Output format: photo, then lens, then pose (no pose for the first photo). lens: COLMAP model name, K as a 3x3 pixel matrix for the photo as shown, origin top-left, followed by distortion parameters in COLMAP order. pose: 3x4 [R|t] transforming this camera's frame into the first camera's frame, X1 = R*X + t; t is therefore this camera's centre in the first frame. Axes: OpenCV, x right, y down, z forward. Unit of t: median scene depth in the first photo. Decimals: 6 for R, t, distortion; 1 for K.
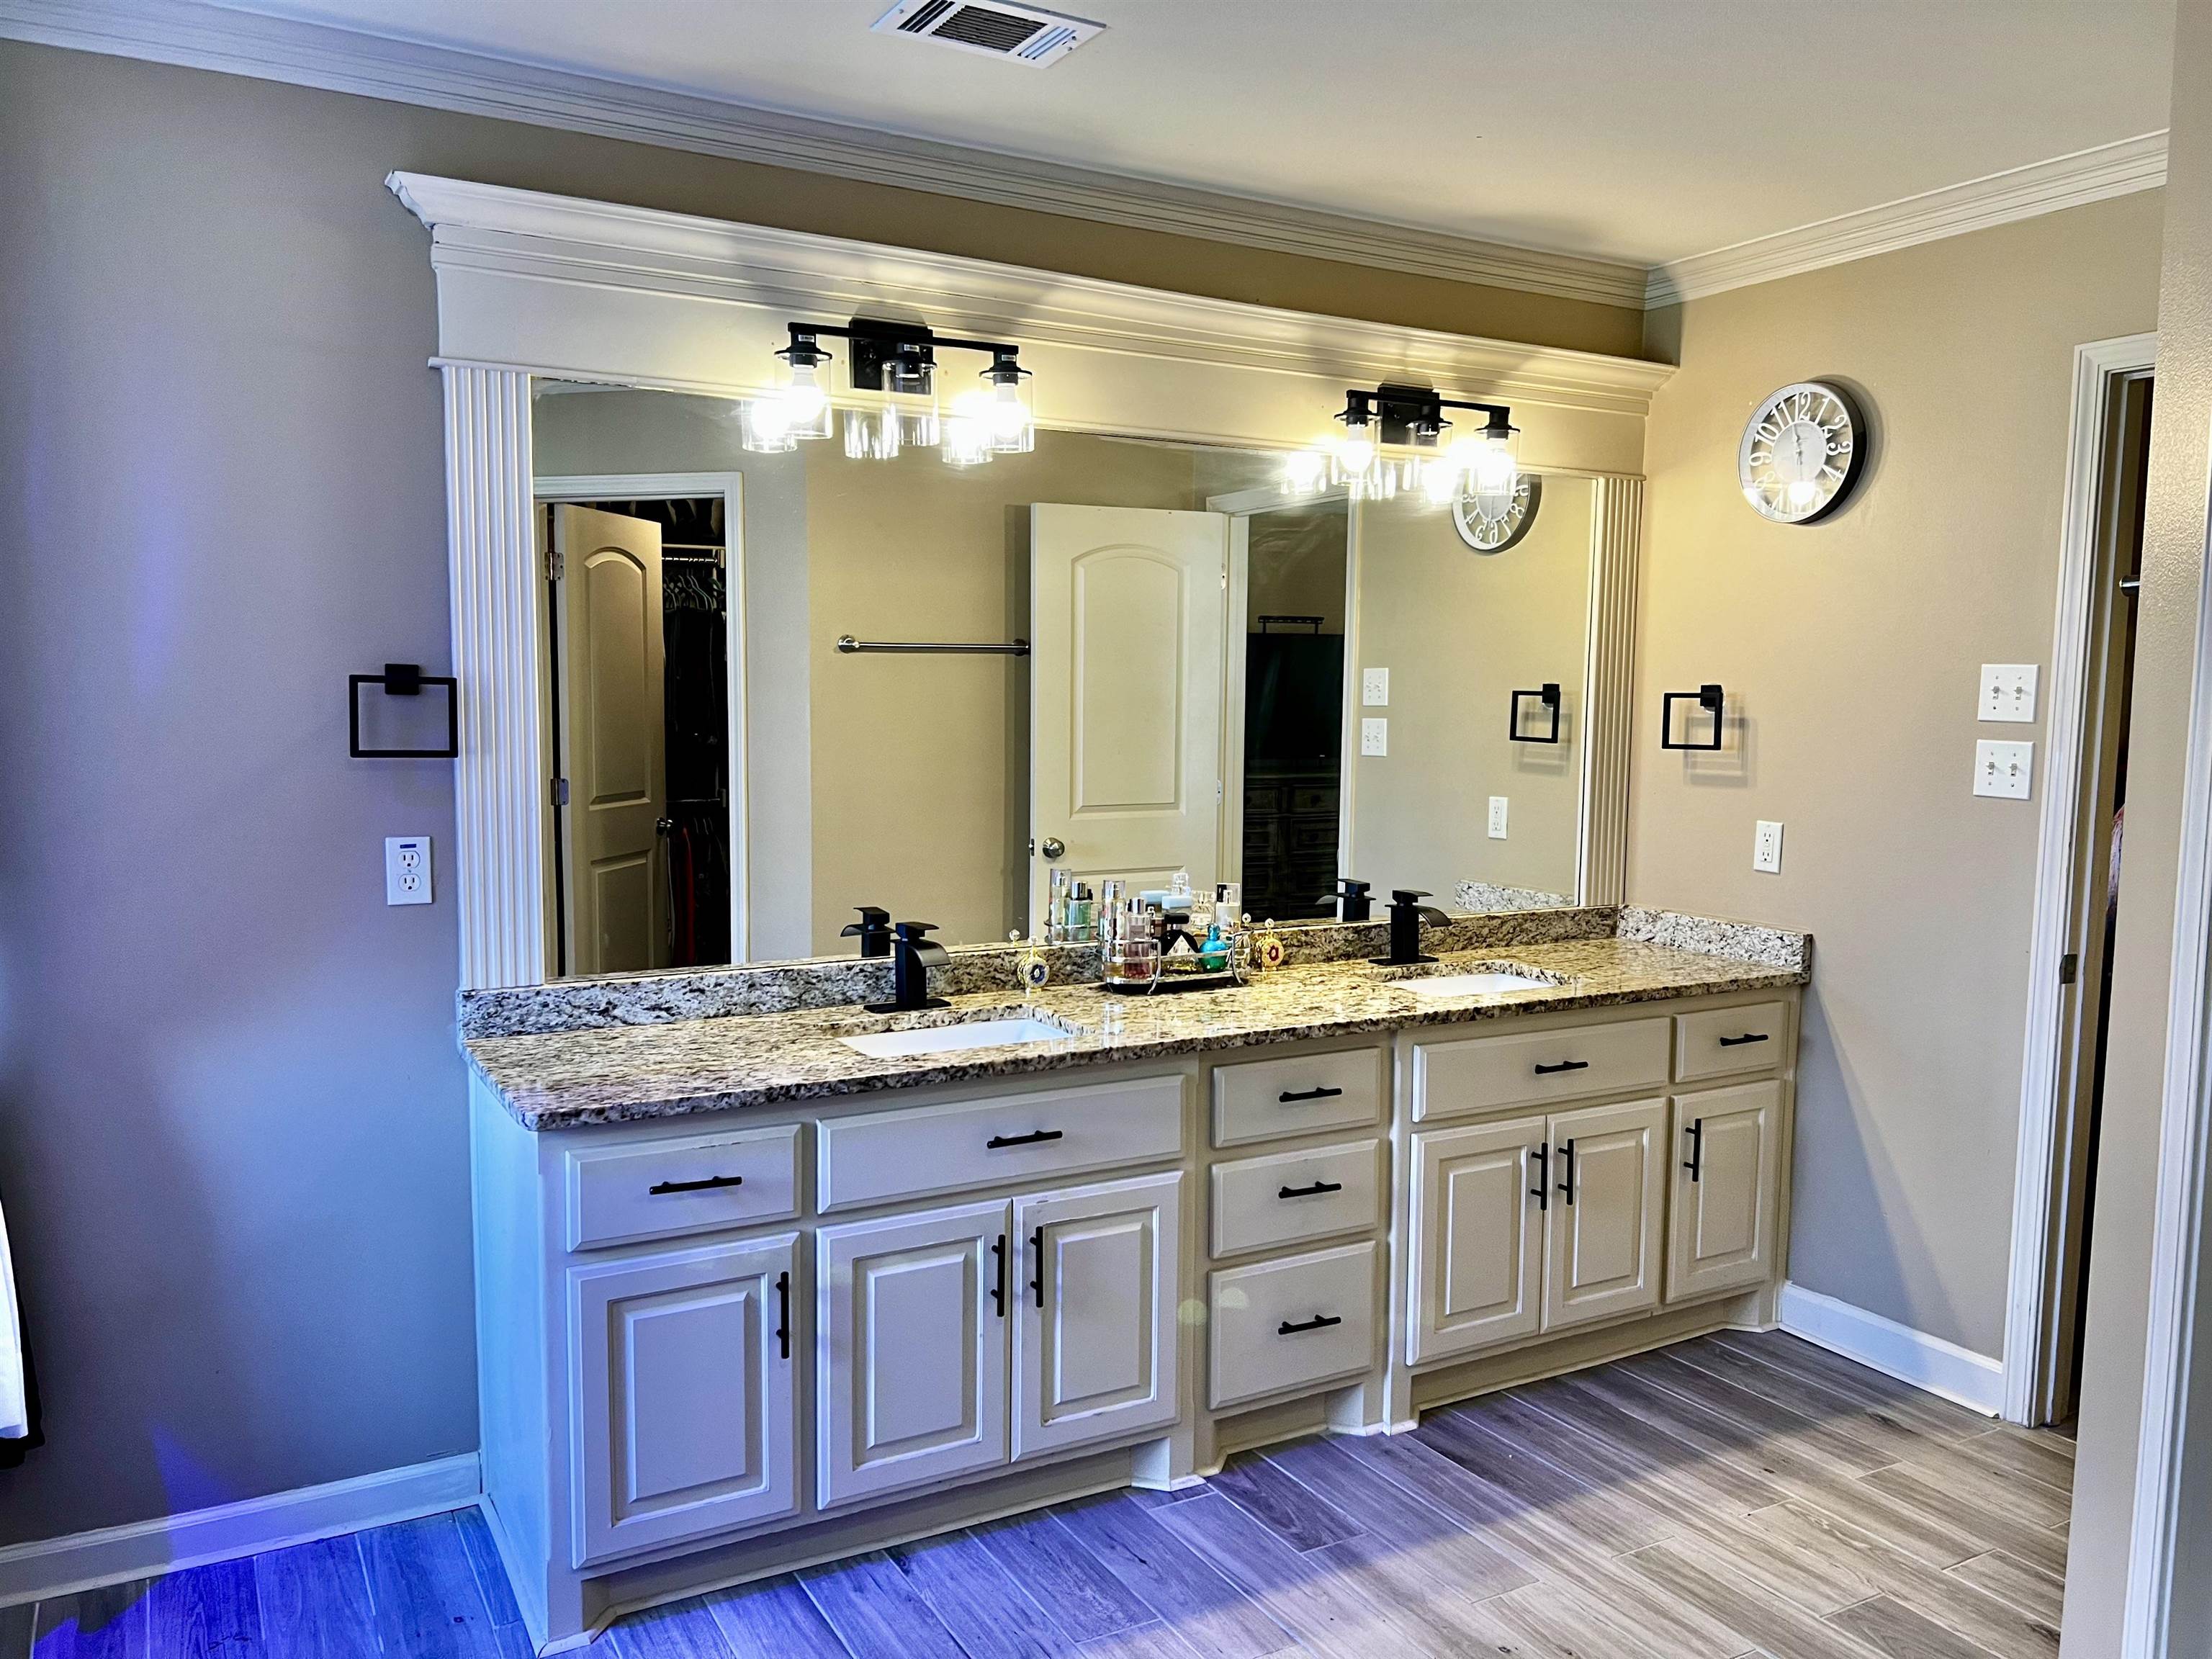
lens RADIAL K [[1676.0, 0, 1108.6], [0, 1676.0, 846.3], [0, 0, 1]] dist [0.076972, -0.122844]
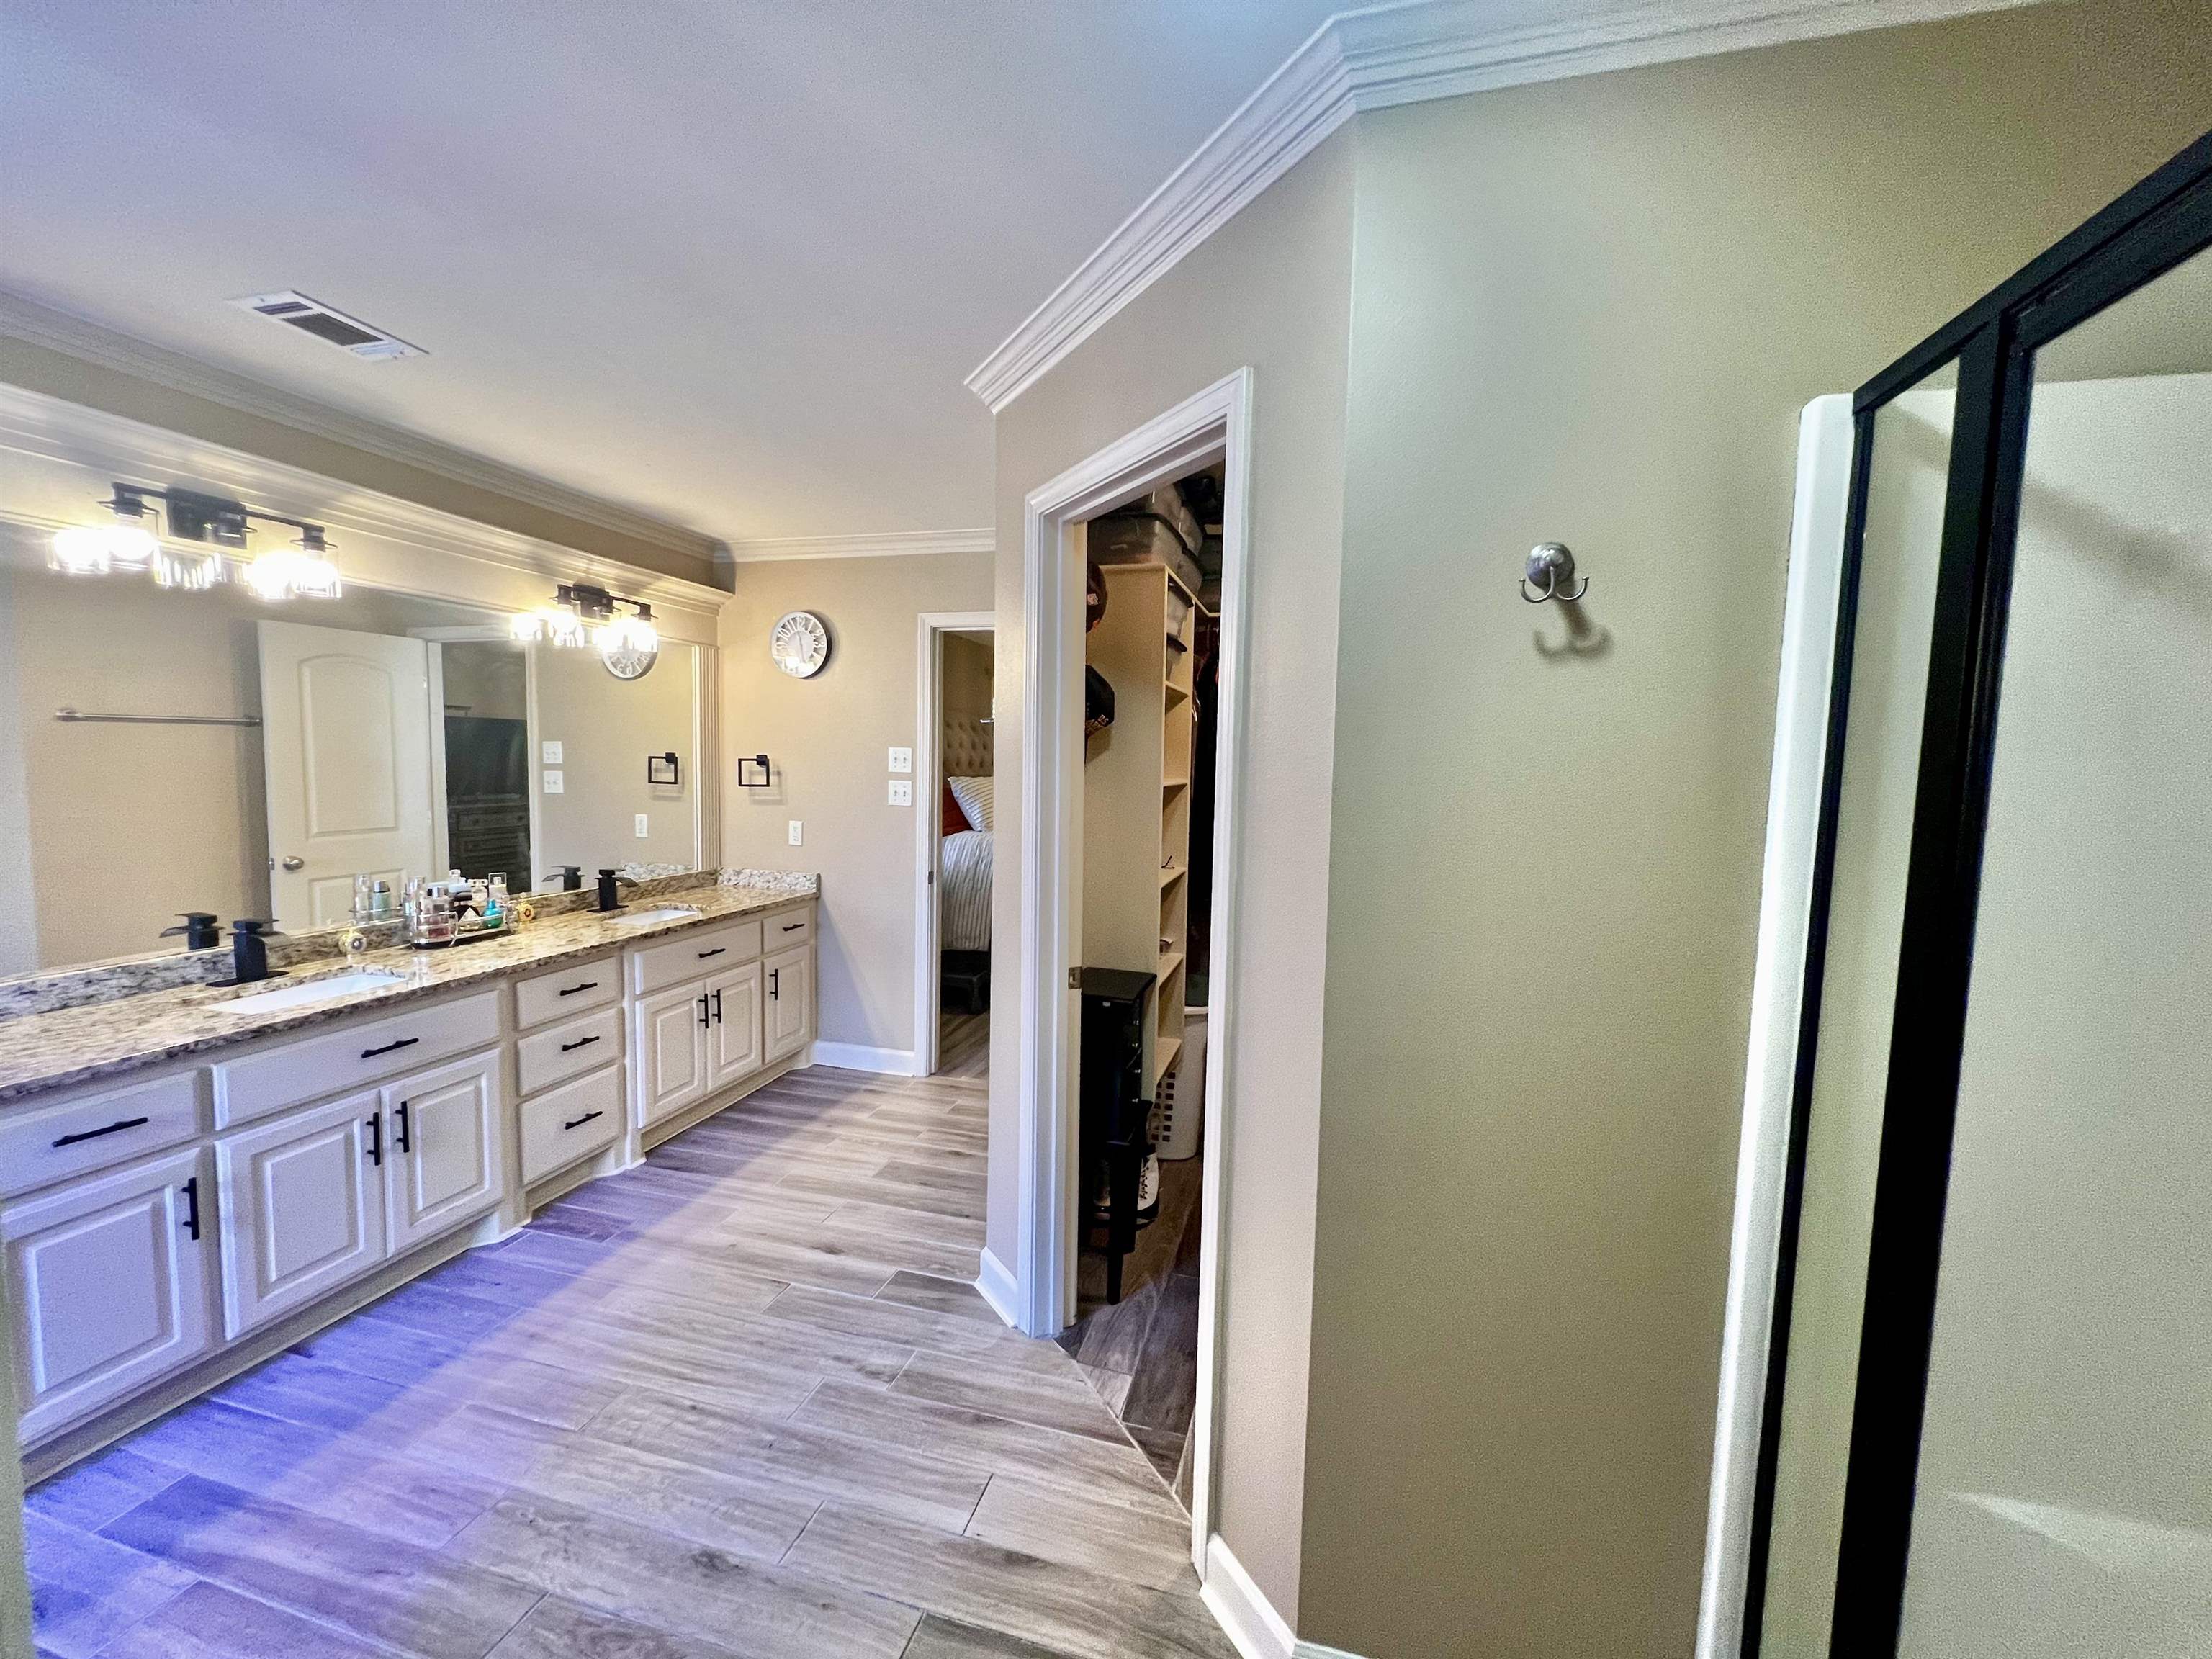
lens RADIAL K [[893.7, 0, 1104.8], [0, 893.7, 824.6], [0, 0, 1]] dist [-0.000453, 0.000543]
pose [[0.703500, -0.048368, 0.709048, -0.139471], [0.056612, 0.998325, 0.011932, -0.002511], [-0.708437, 0.031746, 0.705059, -0.044457]]
